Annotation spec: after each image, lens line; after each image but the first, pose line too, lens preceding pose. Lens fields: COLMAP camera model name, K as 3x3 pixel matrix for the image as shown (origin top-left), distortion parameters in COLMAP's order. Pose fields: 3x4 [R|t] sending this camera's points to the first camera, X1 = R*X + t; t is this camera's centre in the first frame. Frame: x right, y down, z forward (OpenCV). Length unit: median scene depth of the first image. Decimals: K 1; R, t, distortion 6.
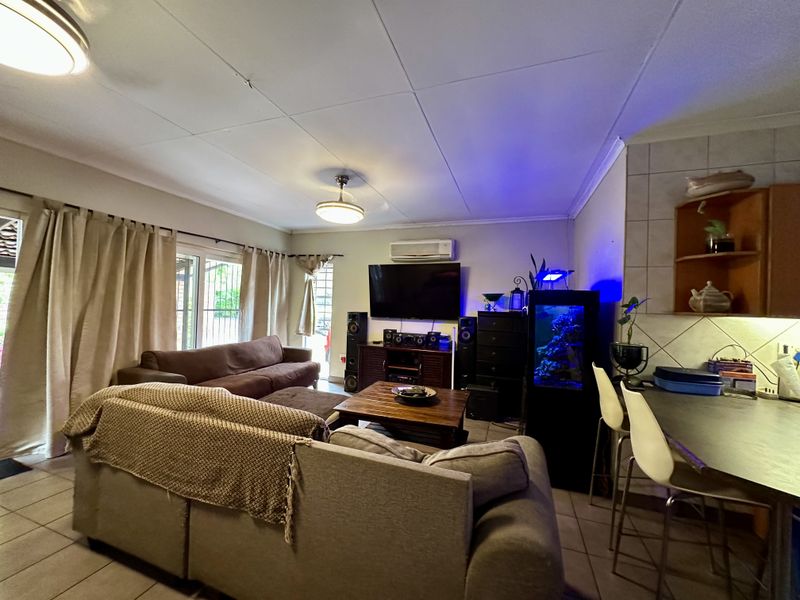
lens RADIAL K [[320.5, 0, 398.9], [0, 320.5, 303.3], [0, 0, 1]] dist [-0.002670, 0.000651]
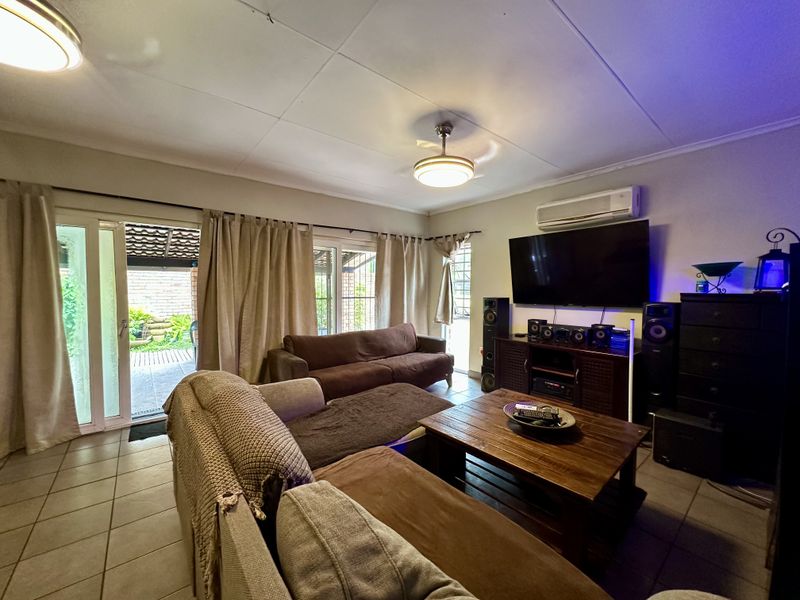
lens RADIAL K [[320.5, 0, 399.1], [0, 320.5, 302.5], [0, 0, 1]] dist [-0.002670, 0.000651]
pose [[0.858451, -0.007563, -0.512840, 0.137334], [0.028163, 0.999078, 0.032409, 0.009763], [0.512122, -0.042265, 0.857872, 0.274464]]
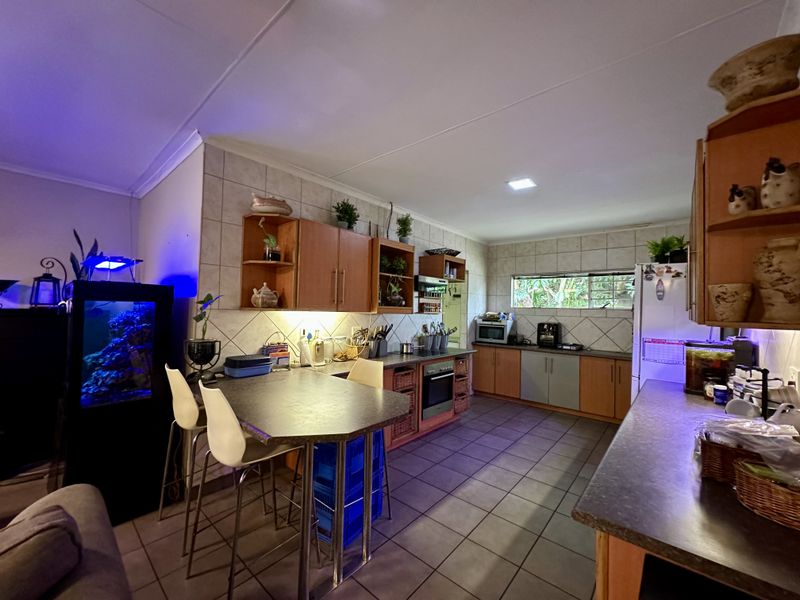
lens RADIAL K [[320.5, 0, 400.9], [0, 320.5, 302.9], [0, 0, 1]] dist [-0.002670, 0.000651]
pose [[0.362814, -0.002415, 0.931859, -0.000115], [-0.019569, 0.999756, 0.010210, -0.009678], [-0.931656, -0.021940, 0.362678, 0.037593]]
